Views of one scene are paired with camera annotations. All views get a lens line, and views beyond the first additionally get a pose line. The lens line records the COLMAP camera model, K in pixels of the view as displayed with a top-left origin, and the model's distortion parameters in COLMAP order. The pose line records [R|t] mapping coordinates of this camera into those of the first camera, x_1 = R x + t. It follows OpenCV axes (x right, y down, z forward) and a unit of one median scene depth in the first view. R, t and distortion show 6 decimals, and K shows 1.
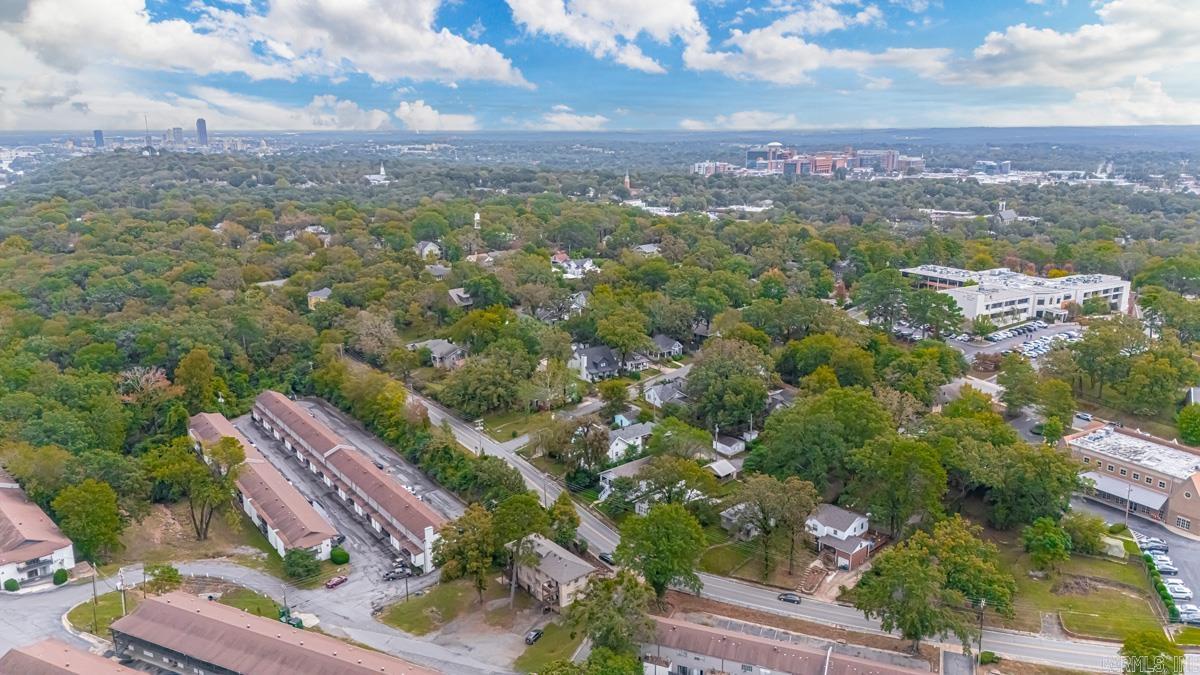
lens RADIAL K [[869.8, 0, 602.4], [0, 869.8, 338.8], [0, 0, 1]] dist [0.115552, -0.180347]
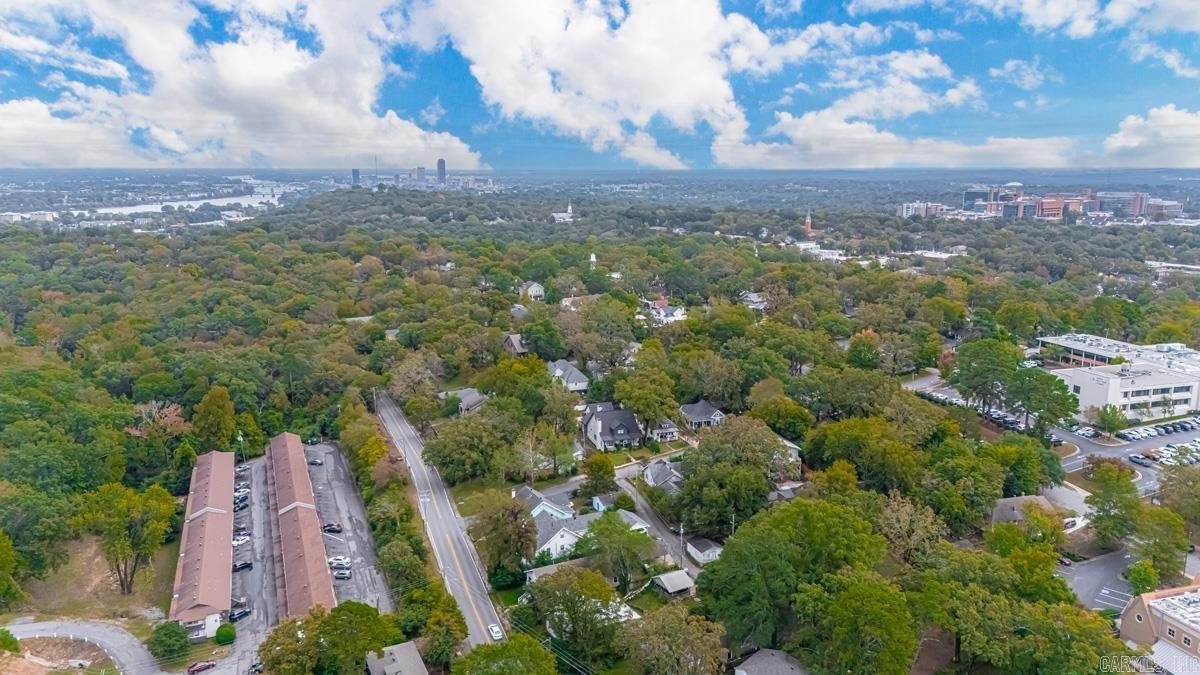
lens RADIAL K [[871.6, 0, 601.6], [0, 871.6, 337.5], [0, 0, 1]] dist [0.093436, -0.105348]
pose [[0.969190, 0.050647, -0.241052, 0.171641], [-0.061221, 0.997454, -0.036577, -0.028649], [0.238586, 0.050207, 0.969823, 0.124505]]
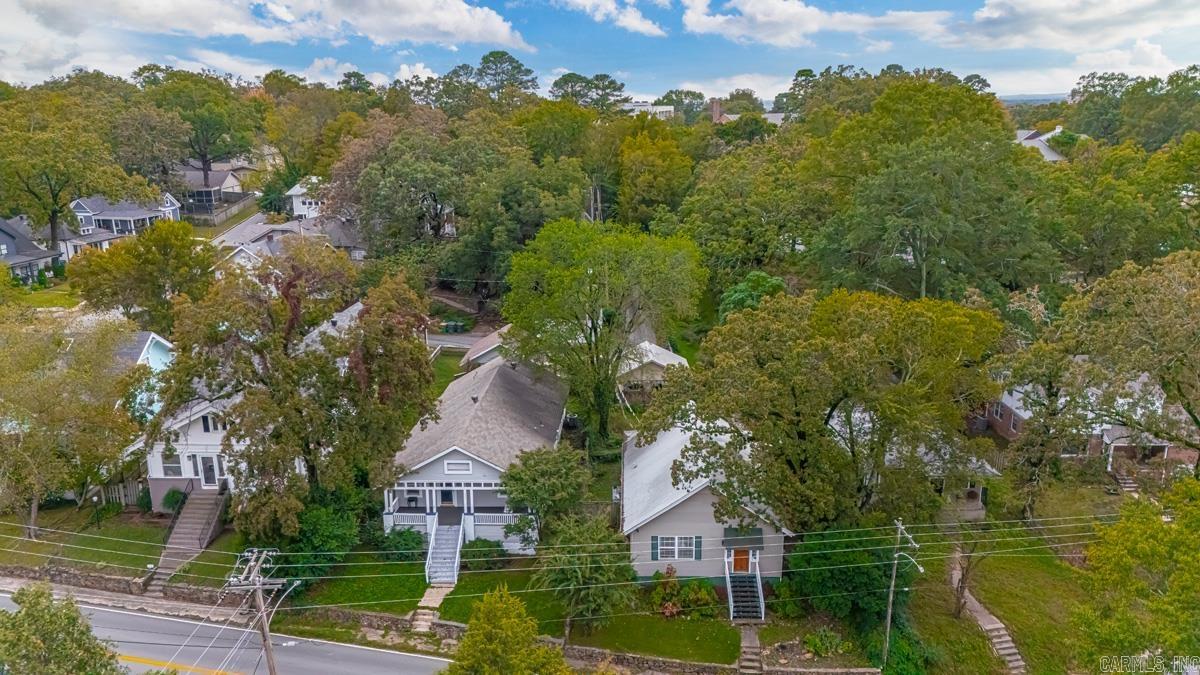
lens RADIAL K [[869.8, 0, 602.4], [0, 869.8, 338.8], [0, 0, 1]] dist [0.115552, -0.180347]
pose [[0.691373, -0.191071, 0.696775, -0.079984], [0.177463, 0.979763, 0.092584, 0.069709], [-0.700364, 0.059642, 0.711289, 0.520667]]
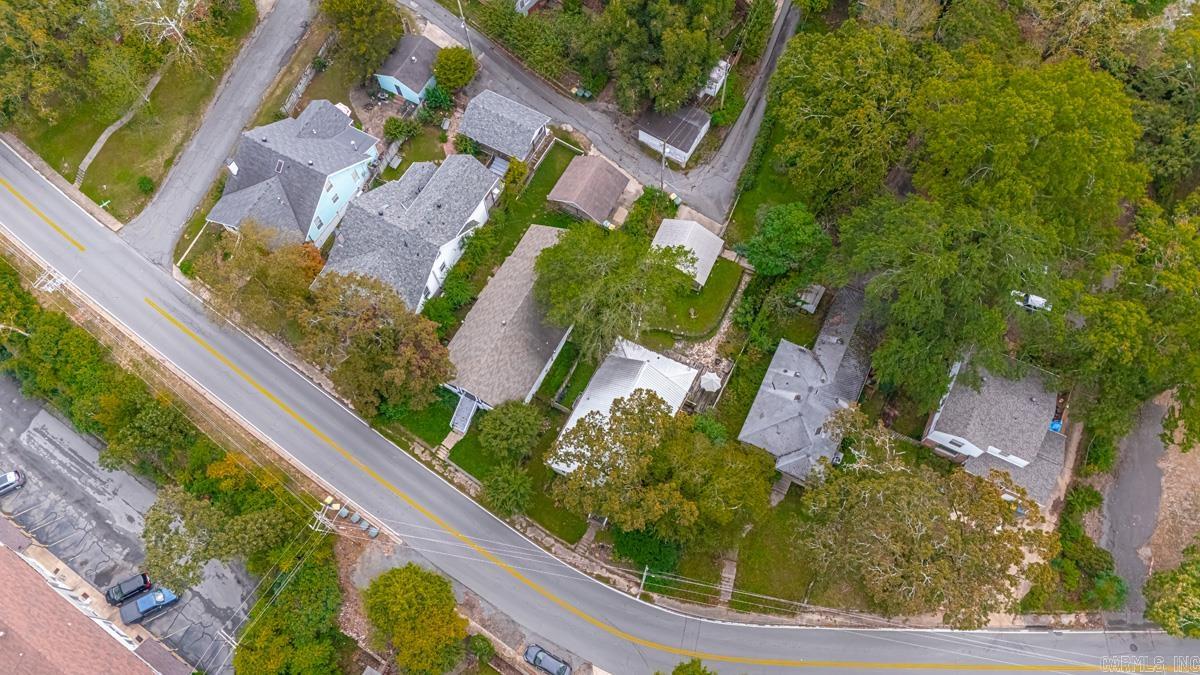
lens RADIAL K [[871.6, 0, 601.6], [0, 871.6, 337.5], [0, 0, 1]] dist [0.093436, -0.105348]
pose [[0.938522, -0.320854, 0.127395, 0.018678], [0.095538, 0.596014, 0.797270, -0.120778], [-0.331737, -0.736084, 0.590026, 0.492621]]
